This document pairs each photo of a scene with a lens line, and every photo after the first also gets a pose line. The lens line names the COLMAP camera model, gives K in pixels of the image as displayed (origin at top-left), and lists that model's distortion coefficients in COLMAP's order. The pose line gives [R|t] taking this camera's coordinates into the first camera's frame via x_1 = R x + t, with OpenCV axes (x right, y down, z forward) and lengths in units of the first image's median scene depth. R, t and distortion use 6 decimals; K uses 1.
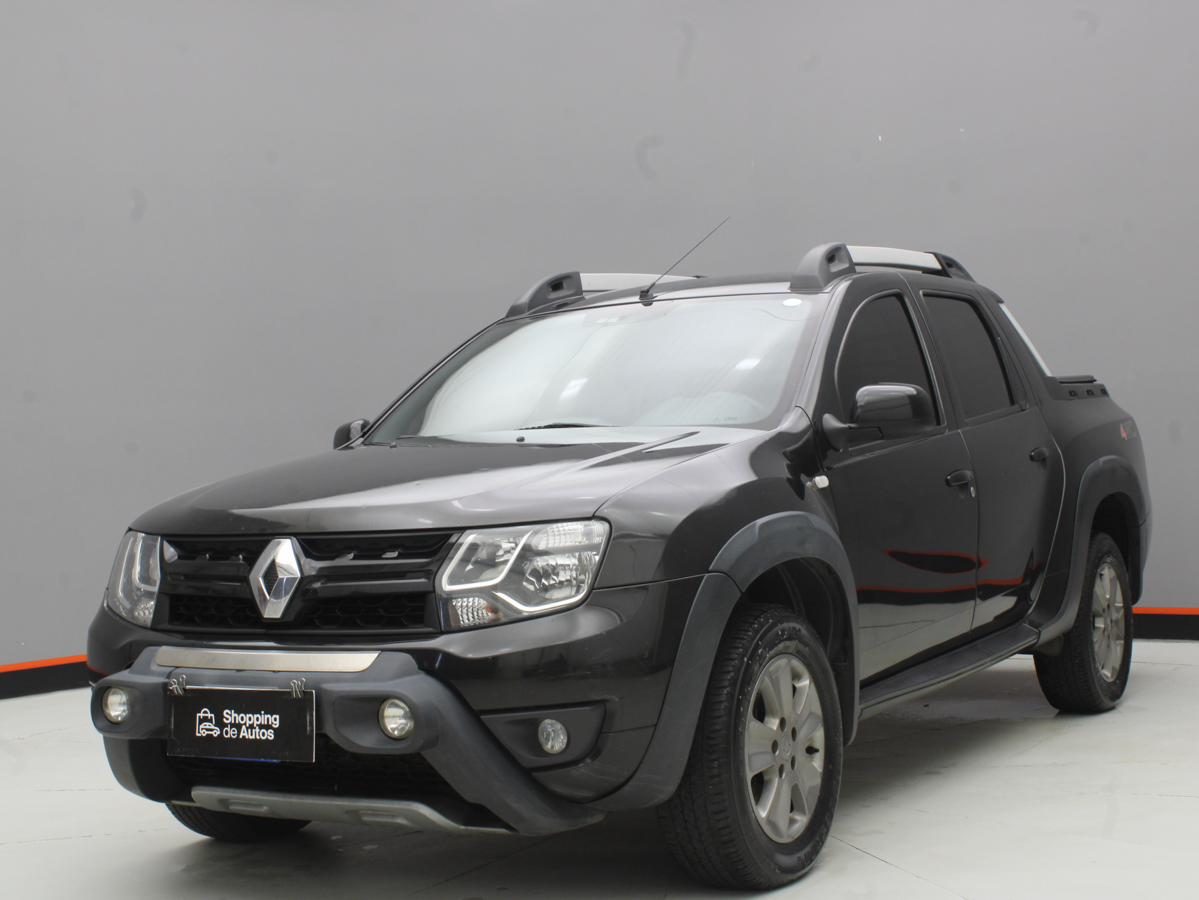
lens RADIAL K [[1812.9, 0, 599.5], [0, 1812.9, 450.0], [0, 0, 1]] dist [-0.062301, -0.022895]
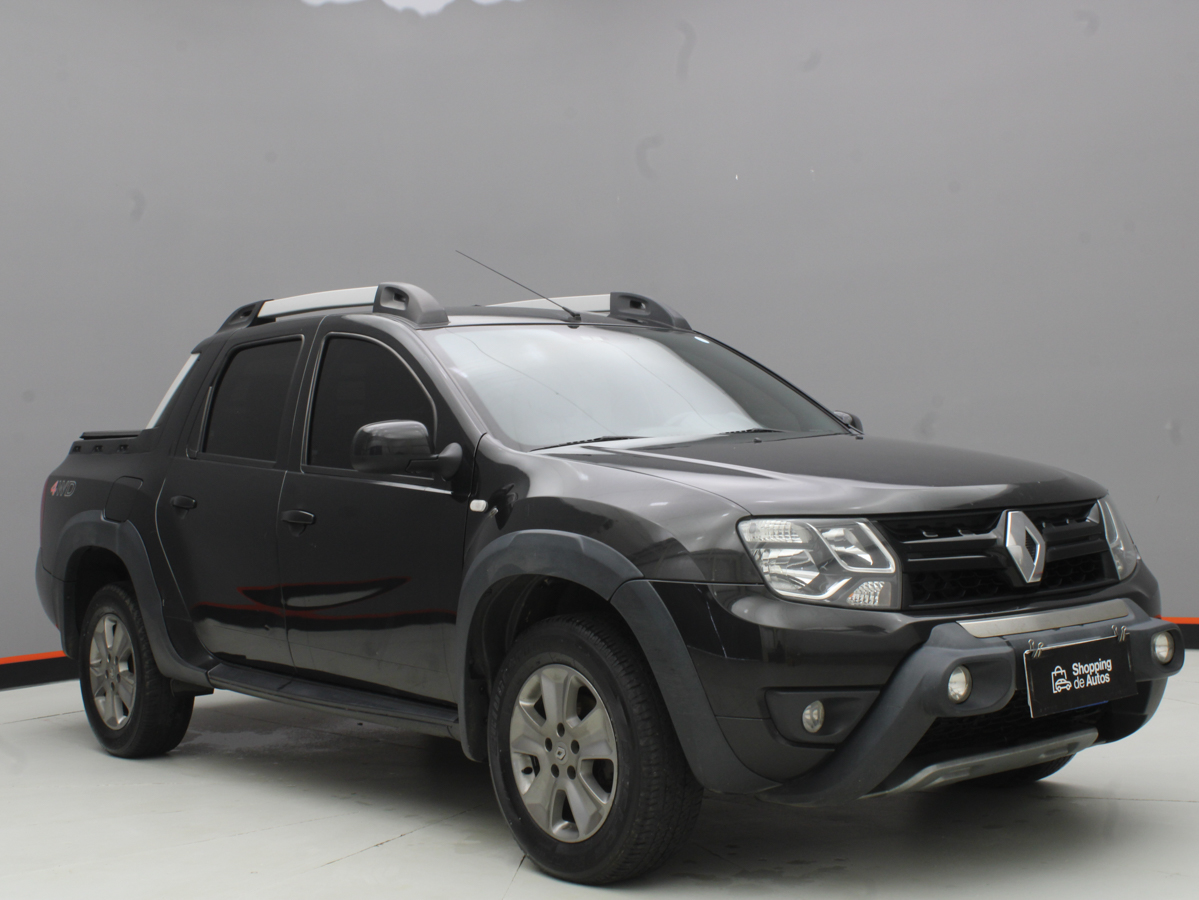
lens RADIAL K [[1733.3, 0, 599.5], [0, 1733.3, 450.0], [0, 0, 1]] dist [-0.009306, -0.031976]
pose [[0.335962, 0.041671, 0.940953, -1.276305], [0.023820, 0.998325, -0.052716, 0.062600], [-0.941574, 0.040124, 0.334407, 0.903183]]
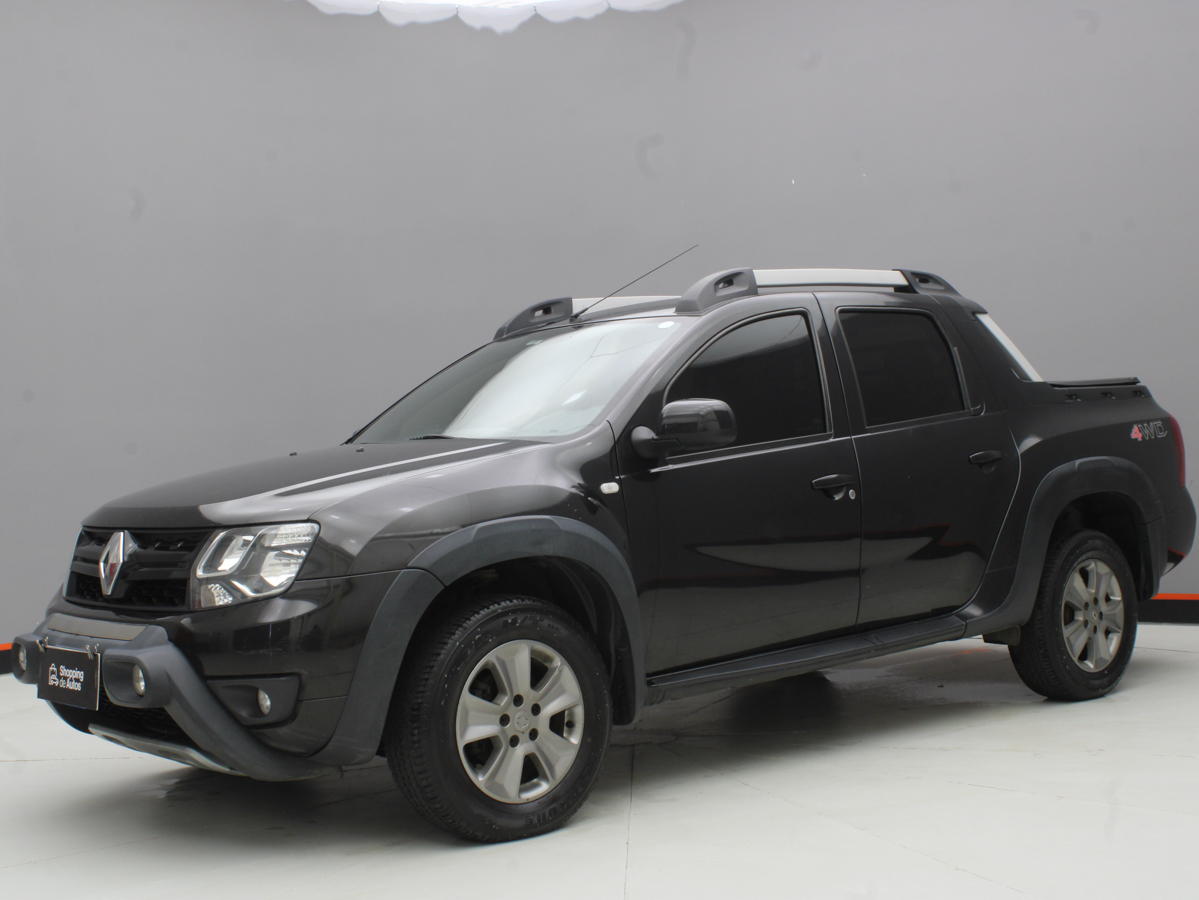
lens RADIAL K [[1606.6, 0, 599.5], [0, 1606.6, 450.0], [0, 0, 1]] dist [-0.089373, -0.031344]
pose [[0.950324, 0.002706, -0.311250, 0.497595], [0.001411, 0.999914, 0.013003, -0.022310], [0.311259, -0.012796, 0.950239, 0.053079]]
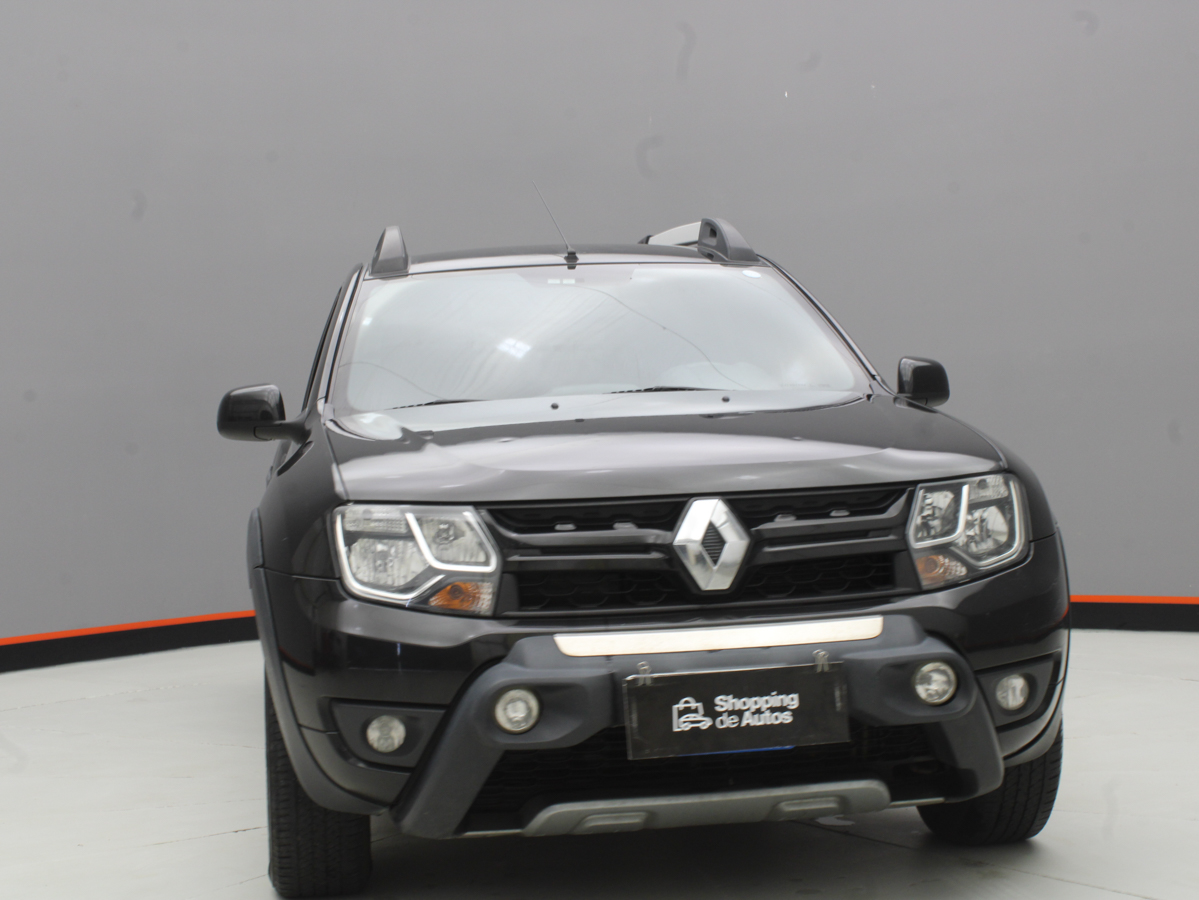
lens RADIAL K [[1892.5, 0, 599.5], [0, 1892.5, 450.0], [0, 0, 1]] dist [0.125518, 0.015013]
pose [[0.769548, 0.002234, 0.638585, -0.820975], [0.006910, 0.999906, -0.011825, 0.035985], [-0.638551, 0.013513, 0.769461, 0.331411]]
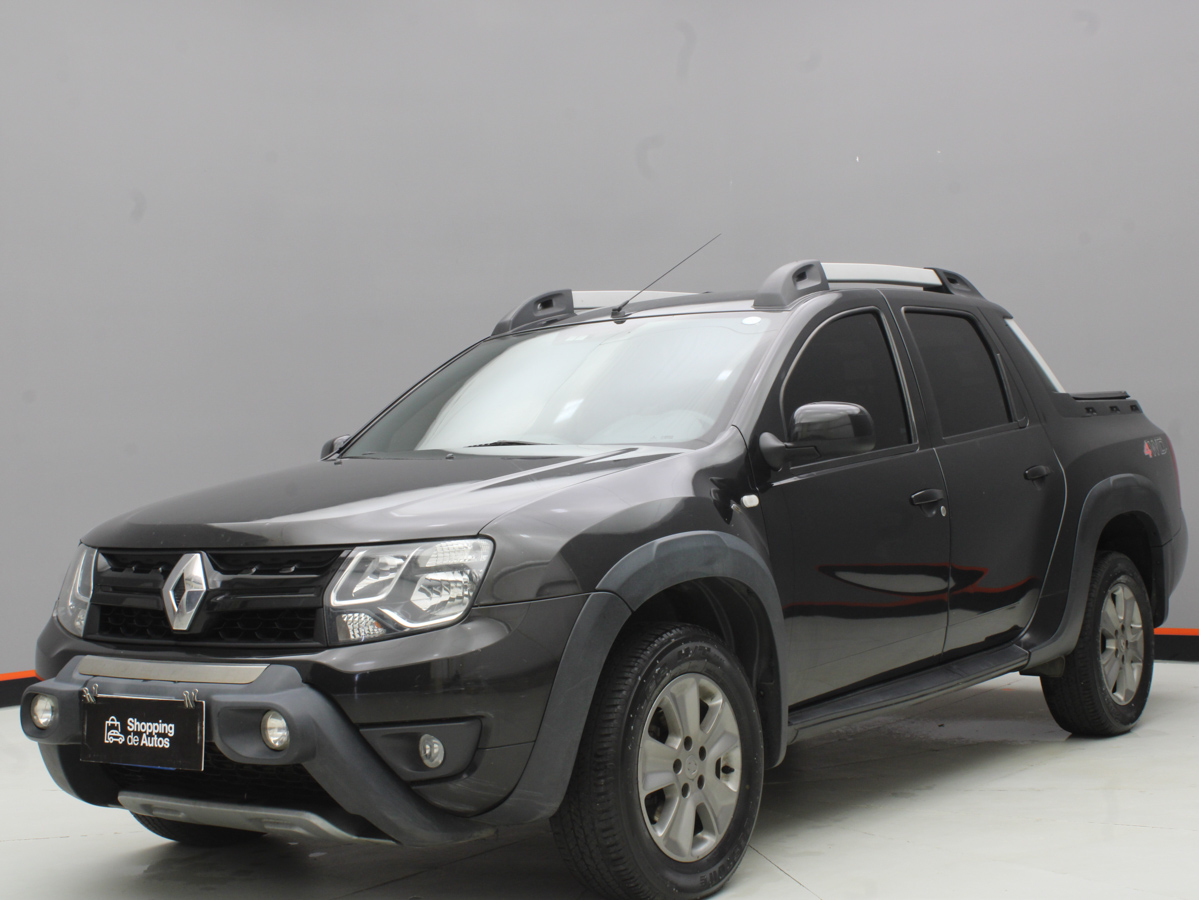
lens RADIAL K [[1812.9, 0, 599.5], [0, 1812.9, 450.0], [0, 0, 1]] dist [-0.062301, -0.022895]
pose [[0.995189, 0.004448, -0.097875, 0.159646], [-0.004973, 0.999975, -0.005123, -0.005834], [0.097850, 0.005585, 0.995186, -0.003267]]
